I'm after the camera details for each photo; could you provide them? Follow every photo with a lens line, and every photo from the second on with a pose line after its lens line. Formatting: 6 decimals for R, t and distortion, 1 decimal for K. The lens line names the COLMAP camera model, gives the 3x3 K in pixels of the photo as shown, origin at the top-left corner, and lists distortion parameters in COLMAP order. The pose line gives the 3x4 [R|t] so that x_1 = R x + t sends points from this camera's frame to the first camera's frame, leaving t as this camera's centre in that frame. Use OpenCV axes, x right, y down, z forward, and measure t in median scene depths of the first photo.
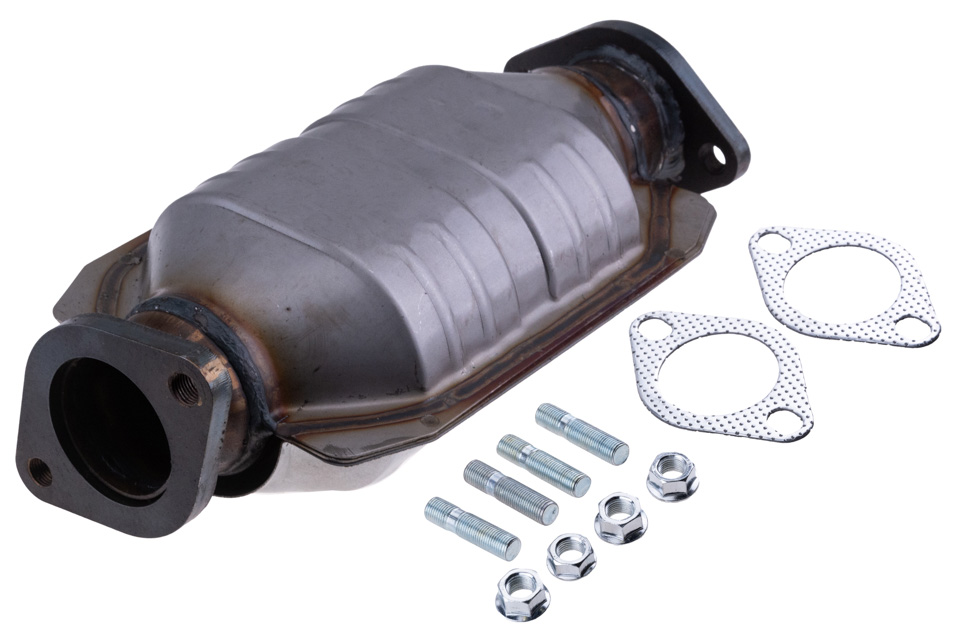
lens RADIAL K [[1981.5, 0, 487.7], [0, 1981.5, 315.7], [0, 0, 1]] dist [0.000294, 0.000000]
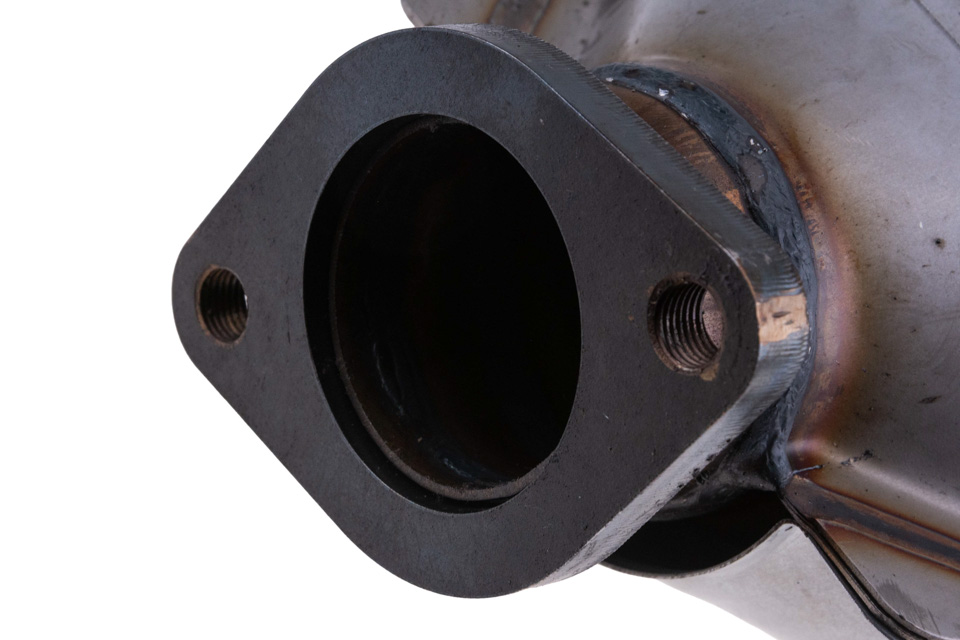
lens RADIAL K [[2531.4, 0, 481.4], [0, 2531.4, 318.0], [0, 0, 1]] dist [-0.266043, 0.000000]
pose [[0.888829, 0.458208, -0.005322, -0.177200], [-0.457001, 0.887221, 0.063157, 0.021636], [0.033661, -0.053704, 0.997989, 0.467014]]
